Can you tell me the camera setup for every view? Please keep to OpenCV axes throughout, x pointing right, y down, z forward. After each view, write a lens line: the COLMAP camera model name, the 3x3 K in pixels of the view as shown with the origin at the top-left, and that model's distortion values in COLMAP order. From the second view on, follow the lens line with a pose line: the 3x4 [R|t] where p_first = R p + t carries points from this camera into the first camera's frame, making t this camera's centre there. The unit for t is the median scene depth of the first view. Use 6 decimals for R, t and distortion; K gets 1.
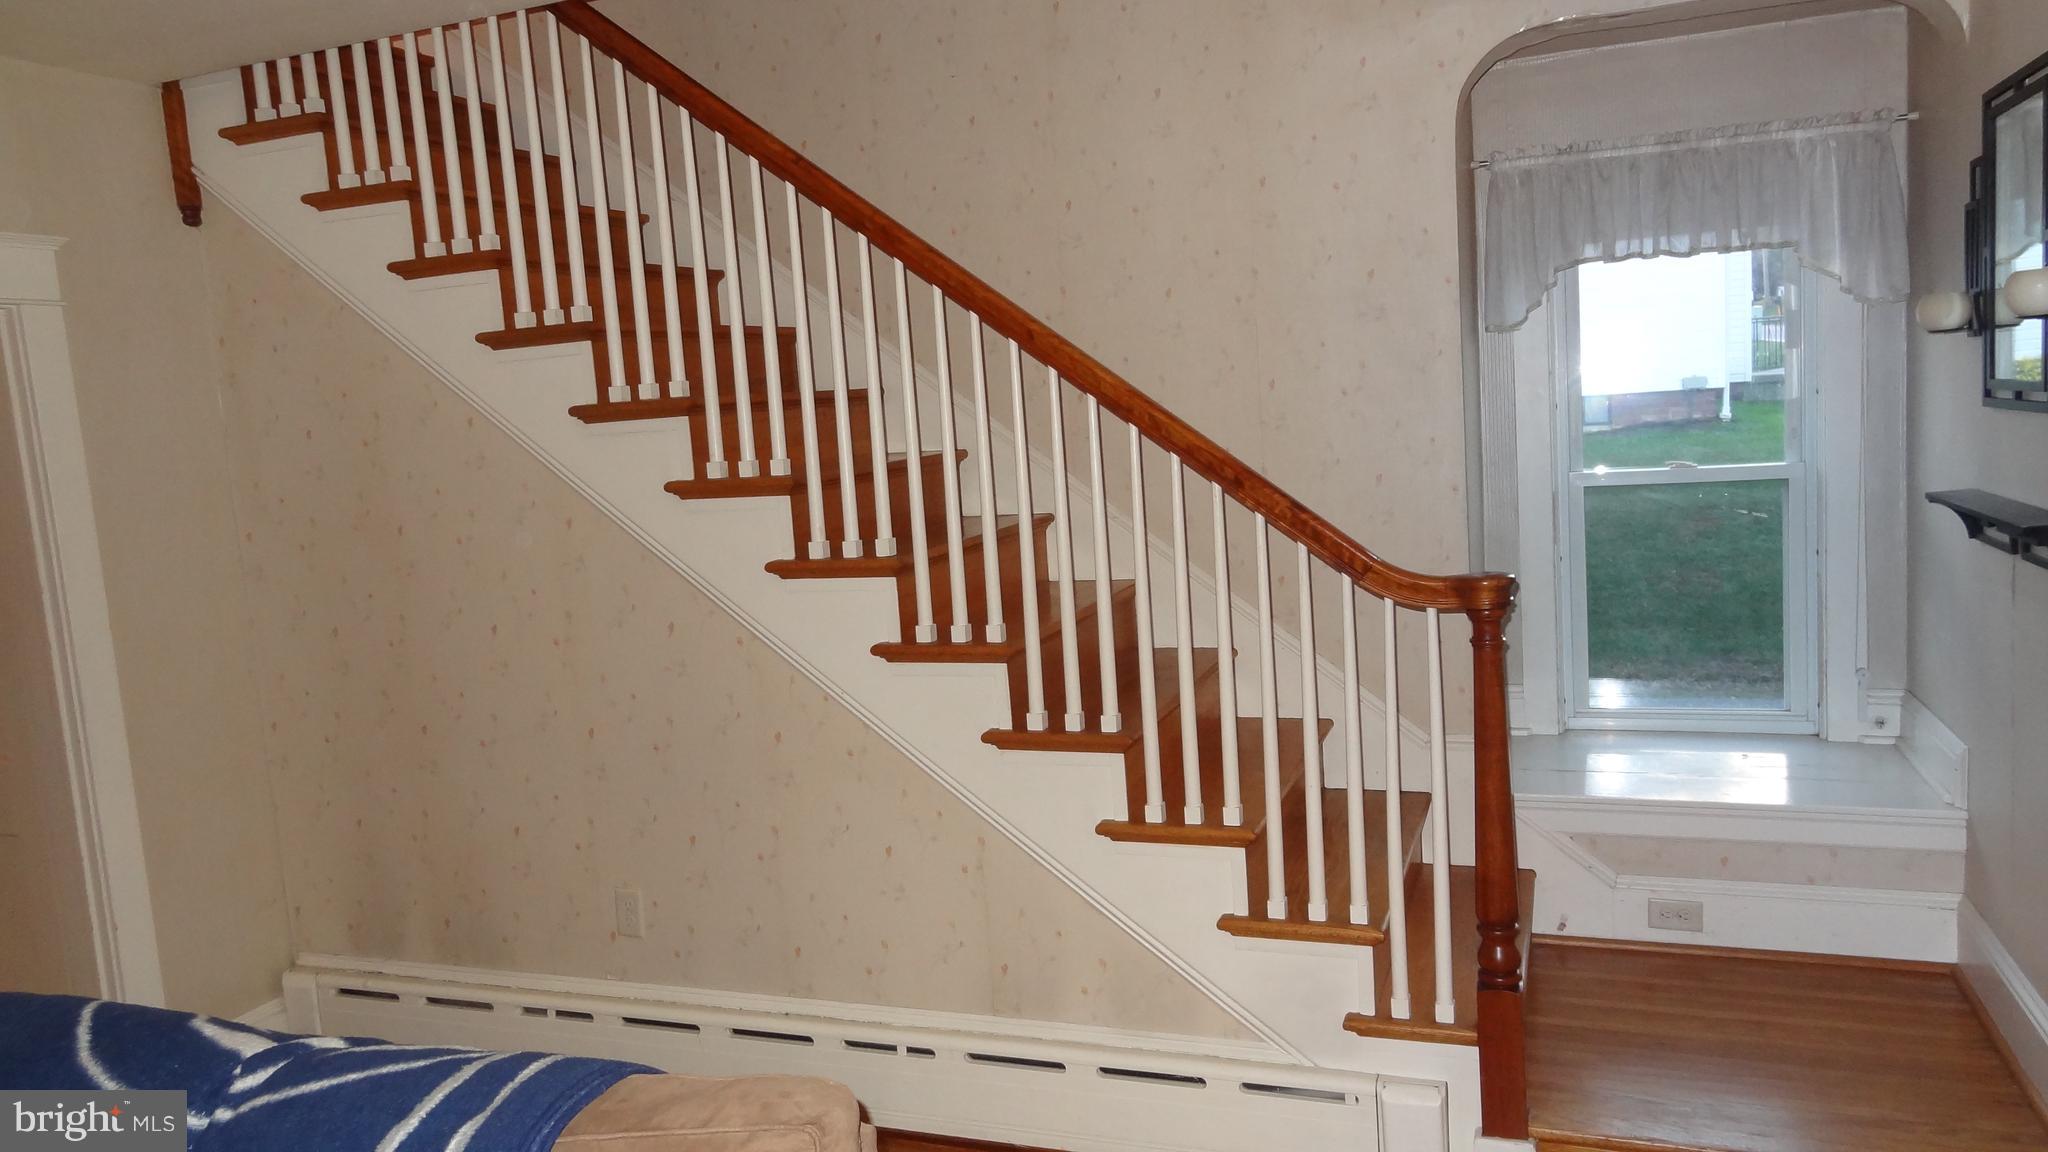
lens RADIAL K [[1435.2, 0, 1023.9], [0, 1435.2, 577.3], [0, 0, 1]] dist [-0.002553, 0.006573]
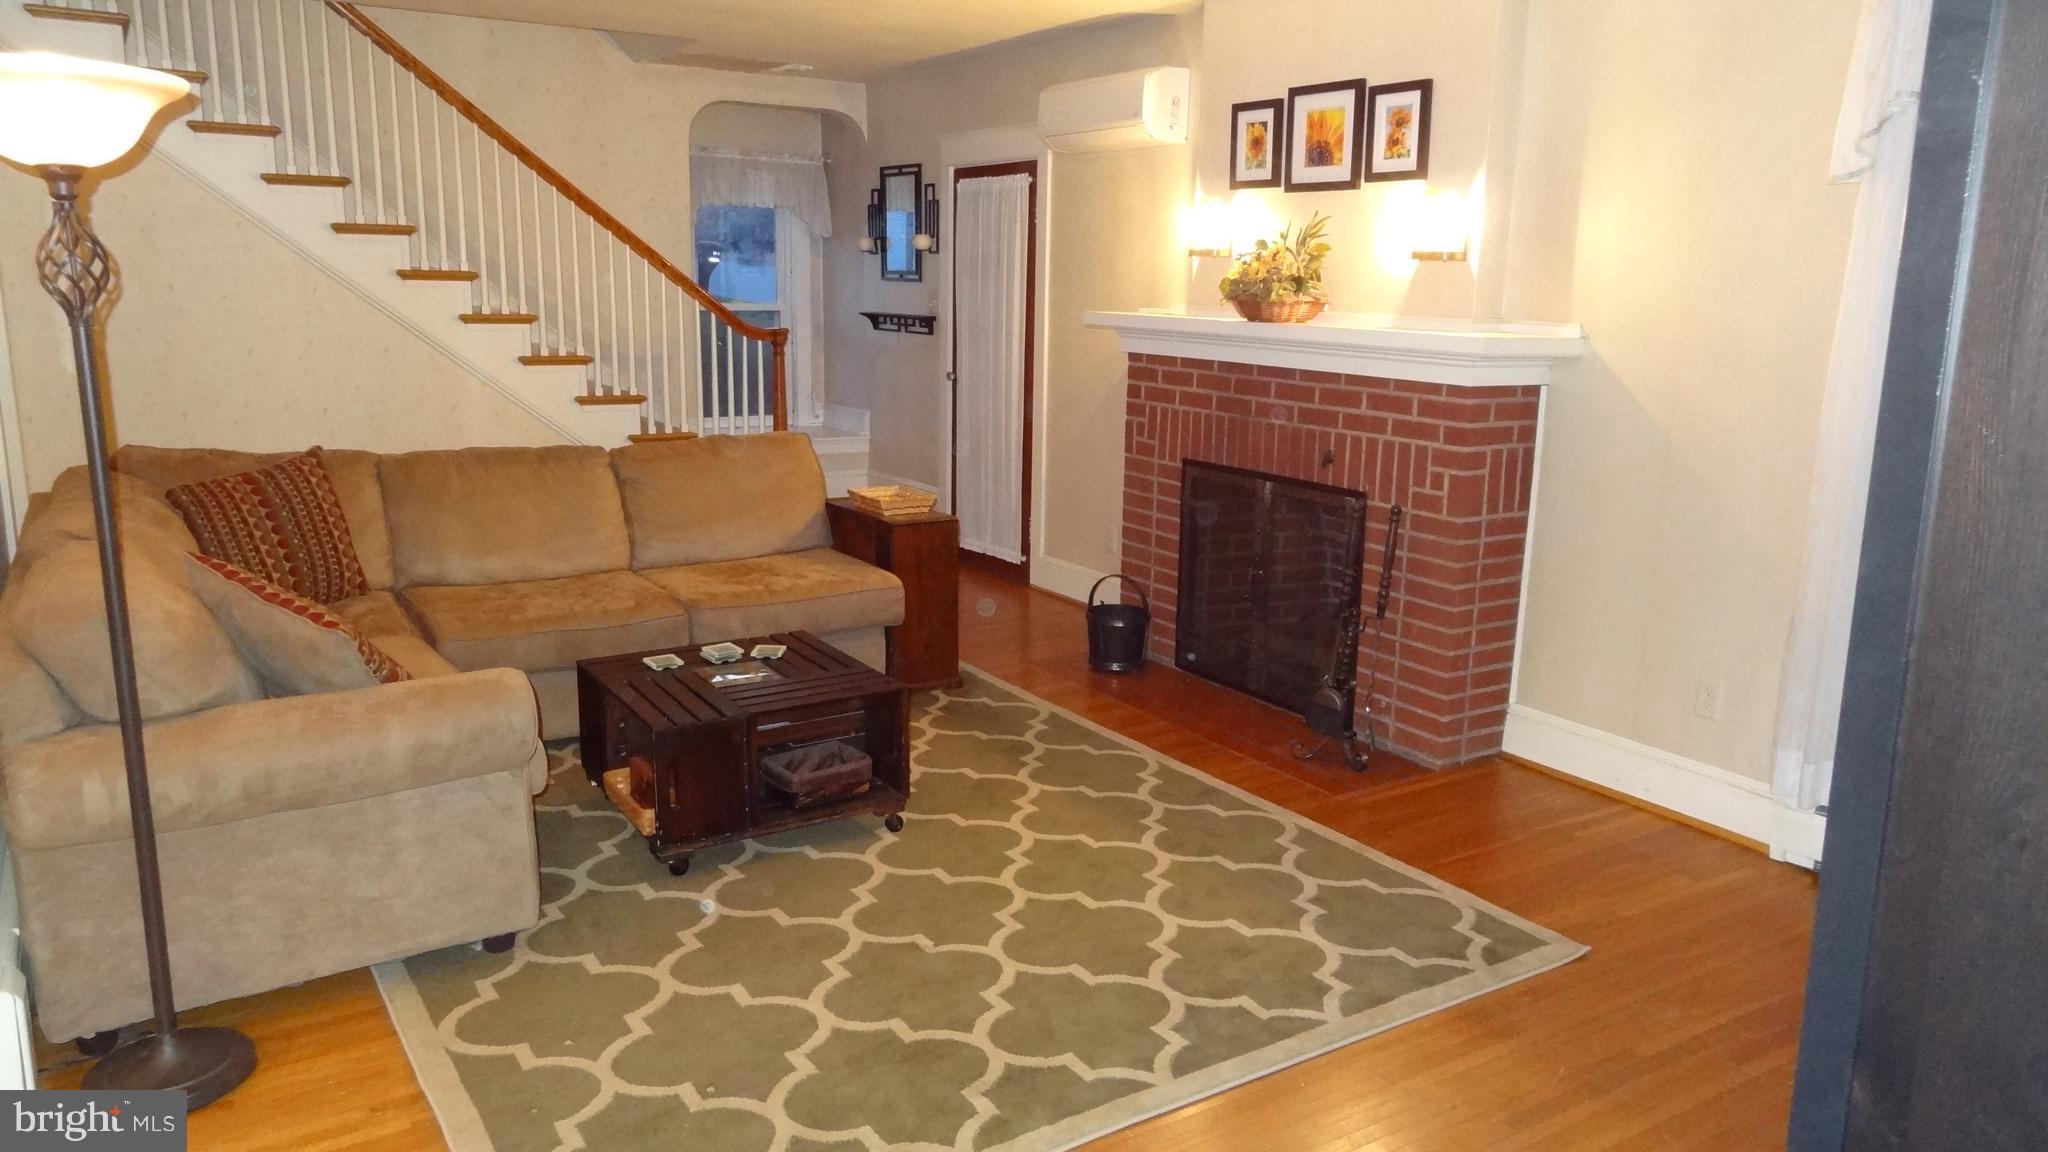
lens RADIAL K [[1435.2, 0, 1024.2], [0, 1435.2, 574.3], [0, 0, 1]] dist [-0.002553, 0.006573]
pose [[0.605638, -0.089616, 0.790678, -1.382496], [0.034471, 0.995660, 0.086445, 0.213485], [-0.794994, -0.025099, 0.606098, -0.899657]]
